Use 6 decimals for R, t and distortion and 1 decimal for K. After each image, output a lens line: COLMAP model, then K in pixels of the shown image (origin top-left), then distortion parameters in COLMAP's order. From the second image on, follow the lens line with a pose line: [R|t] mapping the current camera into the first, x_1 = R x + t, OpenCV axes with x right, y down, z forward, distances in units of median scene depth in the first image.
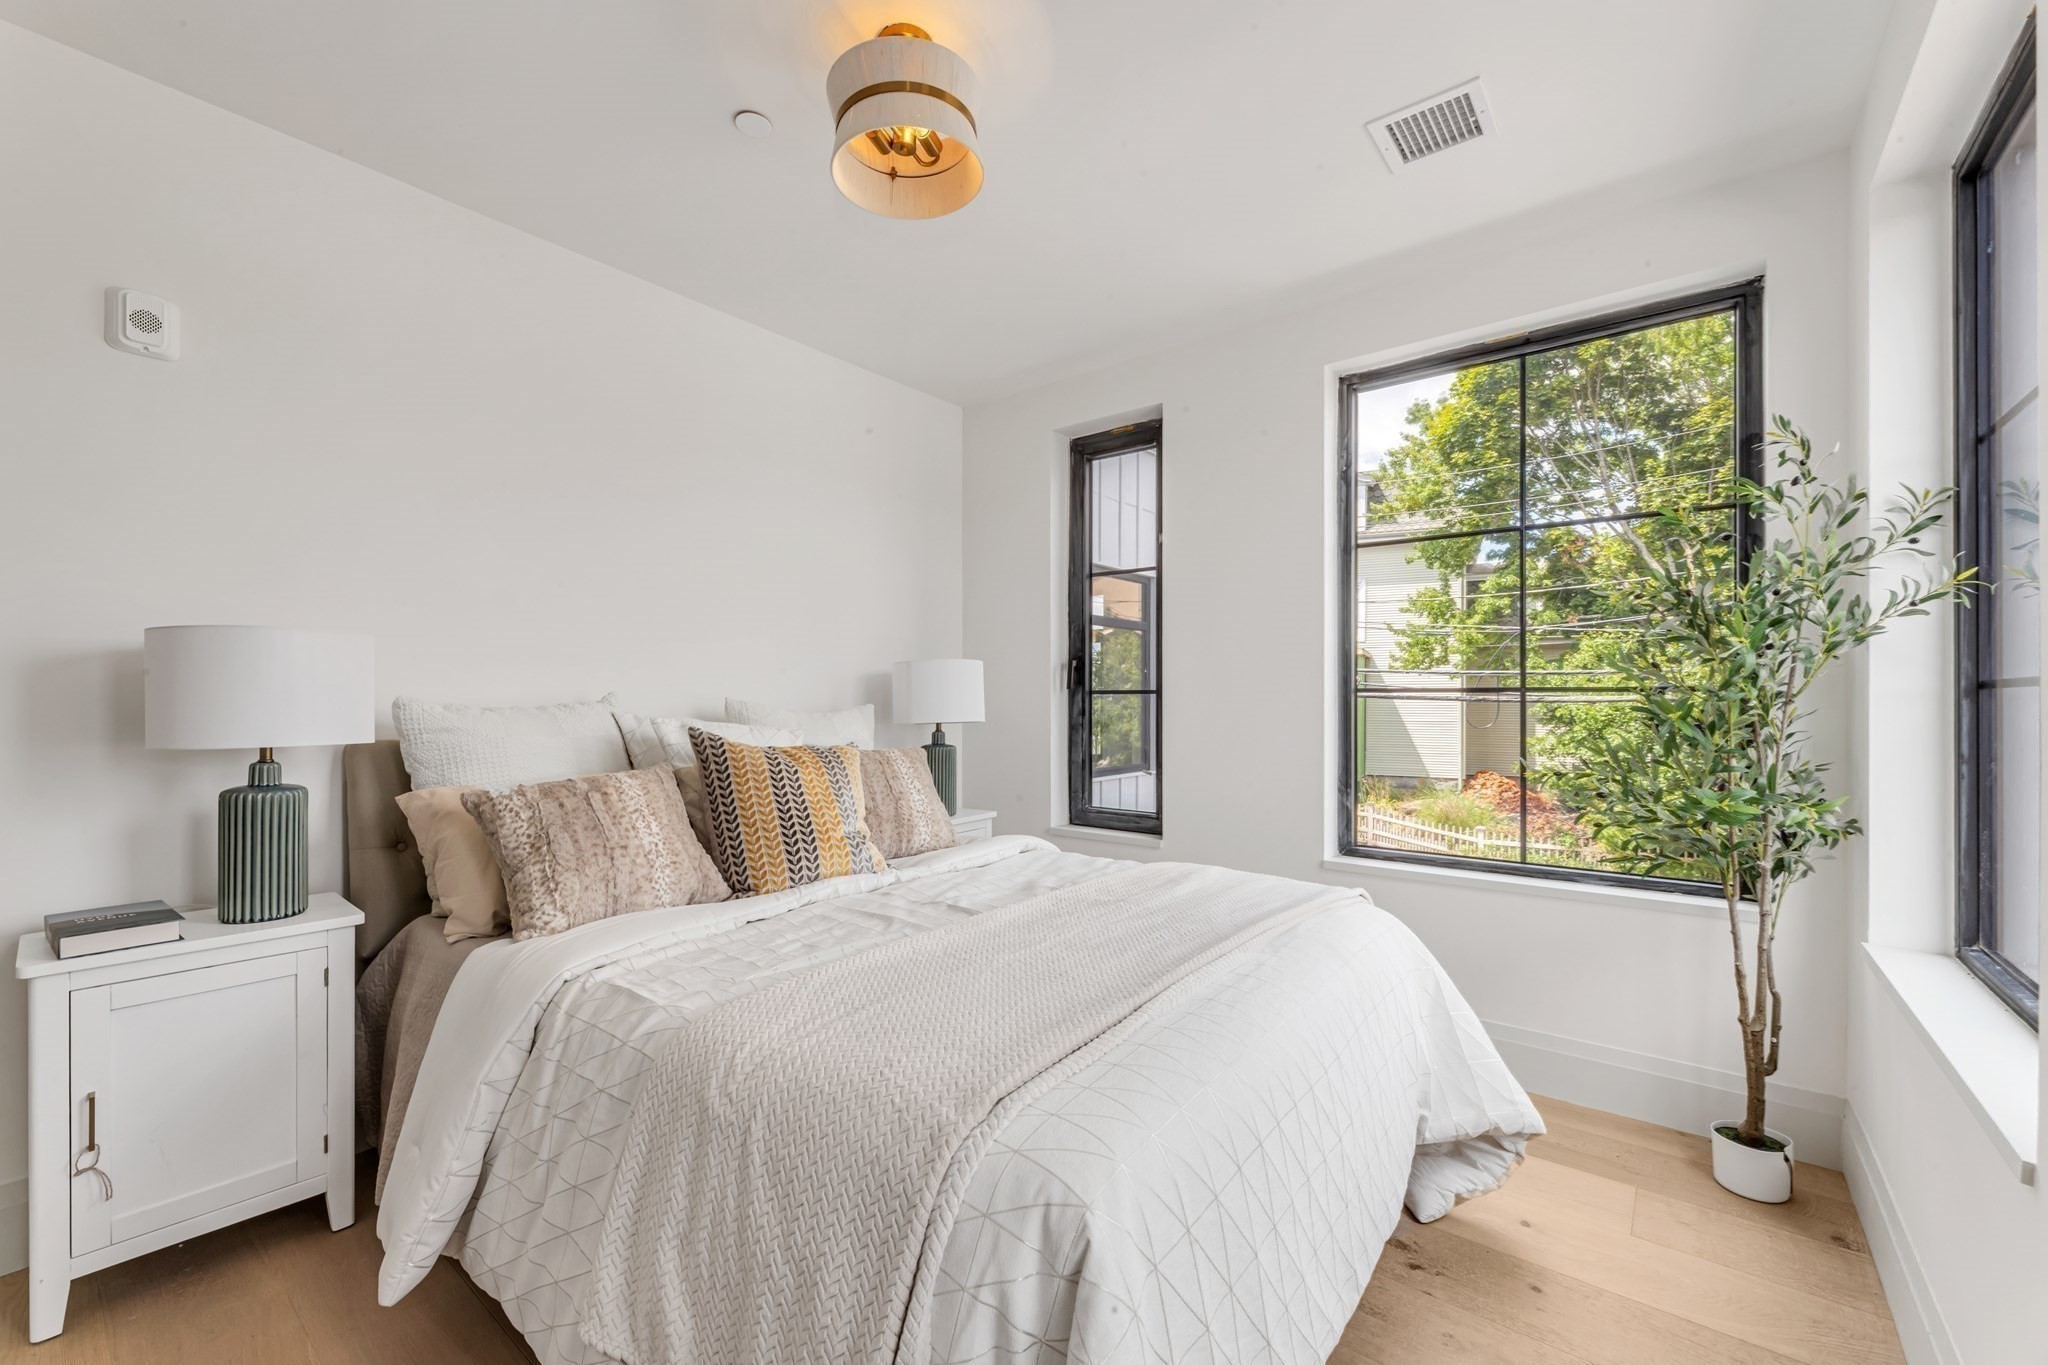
lens RADIAL K [[821.8, 0, 1025.3], [0, 821.8, 705.3], [0, 0, 1]] dist [-0.001229, -0.000390]
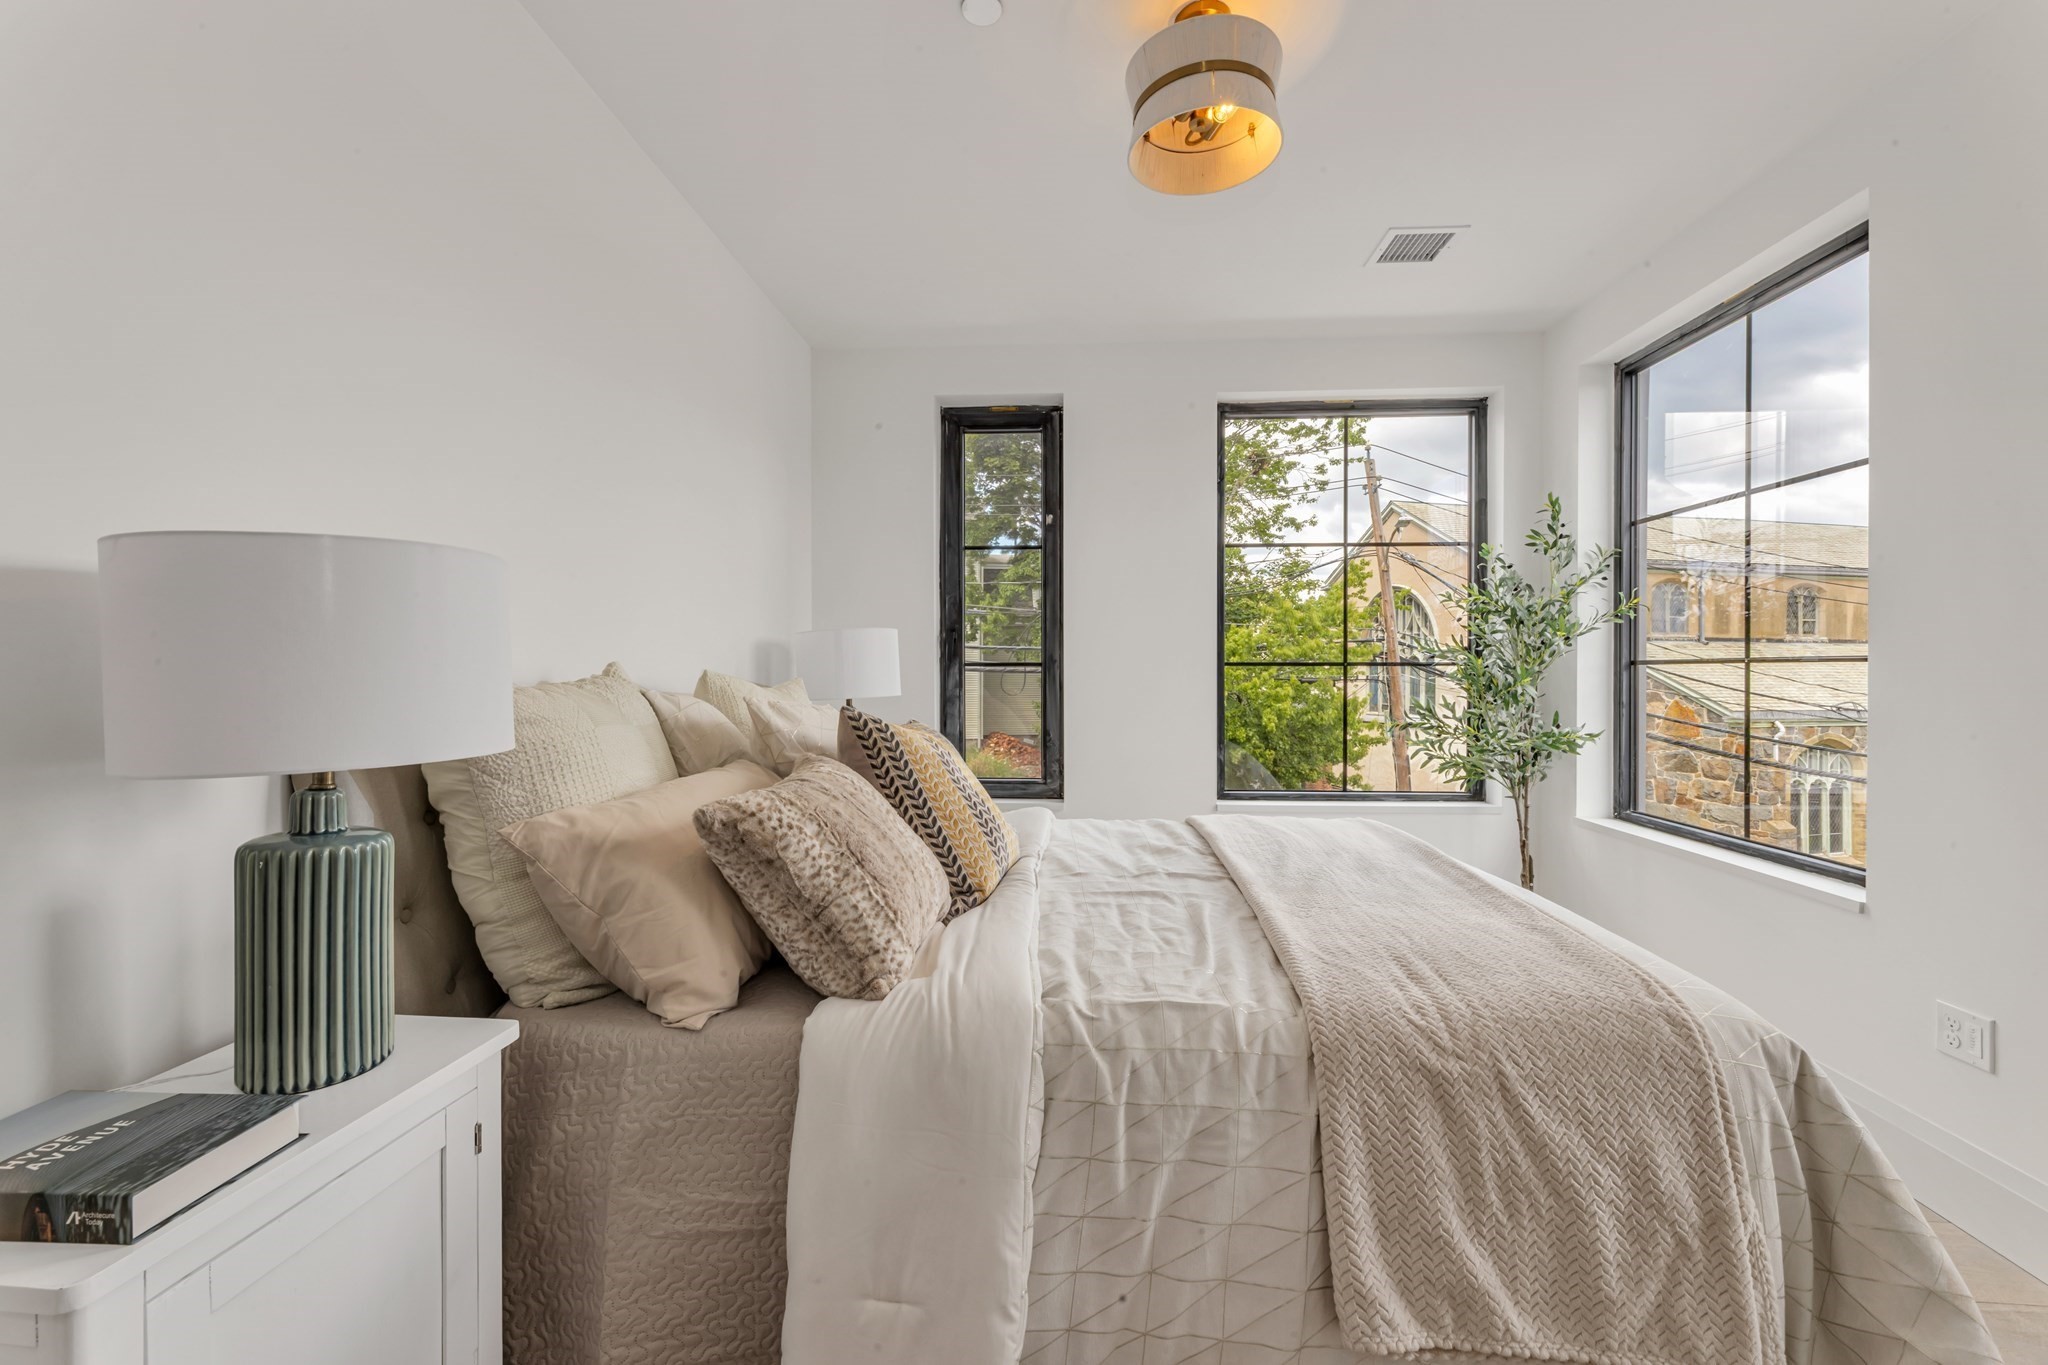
lens RADIAL K [[816.8, 0, 1024.0], [0, 816.8, 682.5], [0, 0, 1]] dist [0.000686, 0.000245]
pose [[0.821104, -0.009047, 0.570708, -0.477138], [0.005578, 0.999954, 0.007825, -0.001990], [-0.570752, -0.003242, 0.821116, 0.157460]]
